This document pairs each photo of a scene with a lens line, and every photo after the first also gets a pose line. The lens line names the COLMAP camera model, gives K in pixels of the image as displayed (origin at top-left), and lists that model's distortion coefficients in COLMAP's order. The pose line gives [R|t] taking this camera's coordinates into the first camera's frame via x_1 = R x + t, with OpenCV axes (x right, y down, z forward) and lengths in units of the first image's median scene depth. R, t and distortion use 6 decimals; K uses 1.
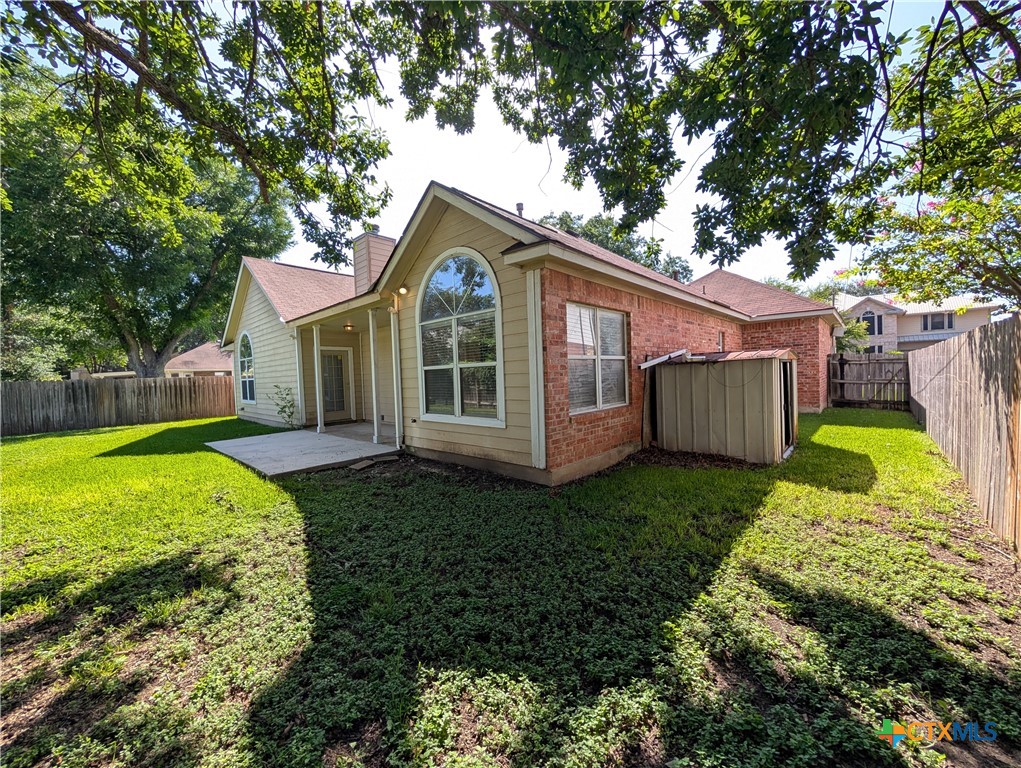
lens RADIAL K [[385.3, 0, 510.5], [0, 385.3, 384.0], [0, 0, 1]] dist [-0.011618, 0.000165]
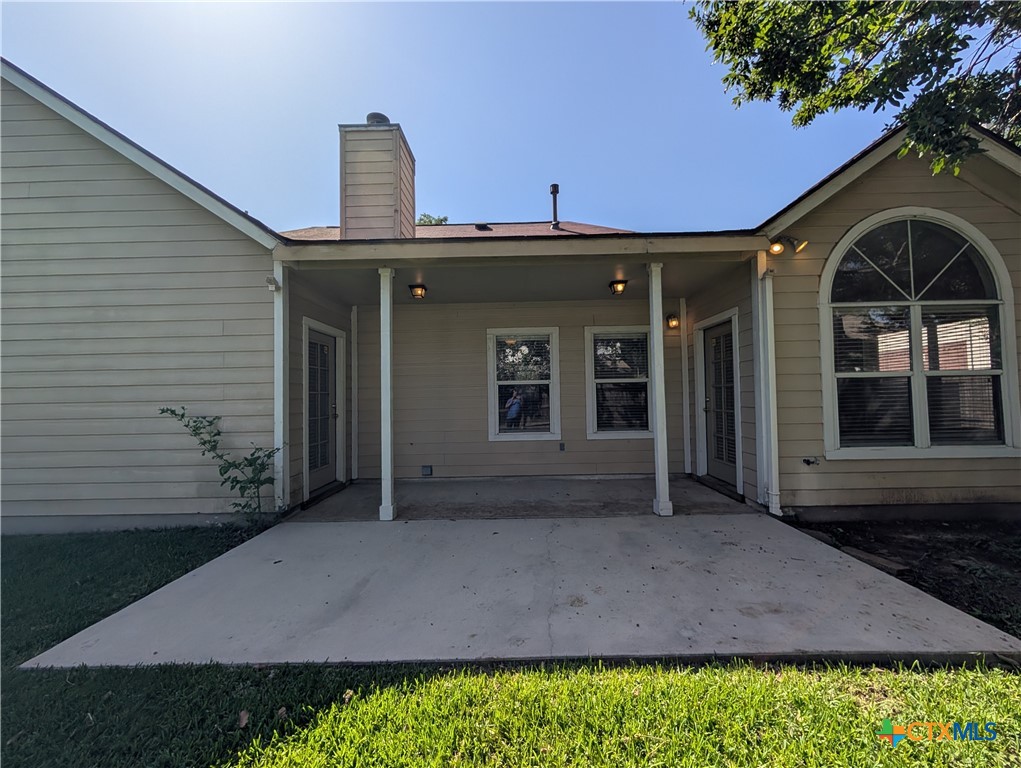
lens RADIAL K [[385.3, 0, 510.5], [0, 385.3, 384.0], [0, 0, 1]] dist [-0.011618, 0.000165]
pose [[0.746915, 0.046342, 0.663303, -0.997189], [0.008649, 0.996807, -0.079382, 0.016746], [-0.664863, 0.065028, 0.744129, 0.853387]]
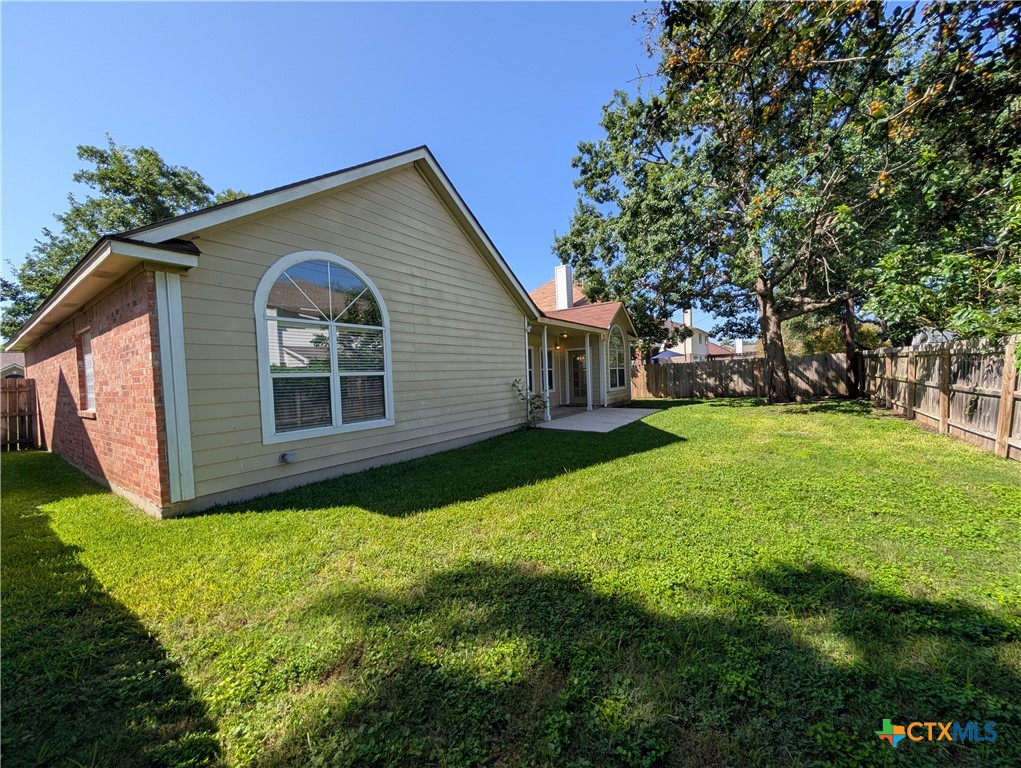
lens RADIAL K [[385.3, 0, 510.5], [0, 385.3, 384.0], [0, 0, 1]] dist [-0.011618, 0.000165]
pose [[-0.117548, 0.029503, 0.992629, -1.733910], [0.085051, 0.996185, -0.019536, 0.031936], [-0.989418, 0.082127, -0.119608, 1.370575]]
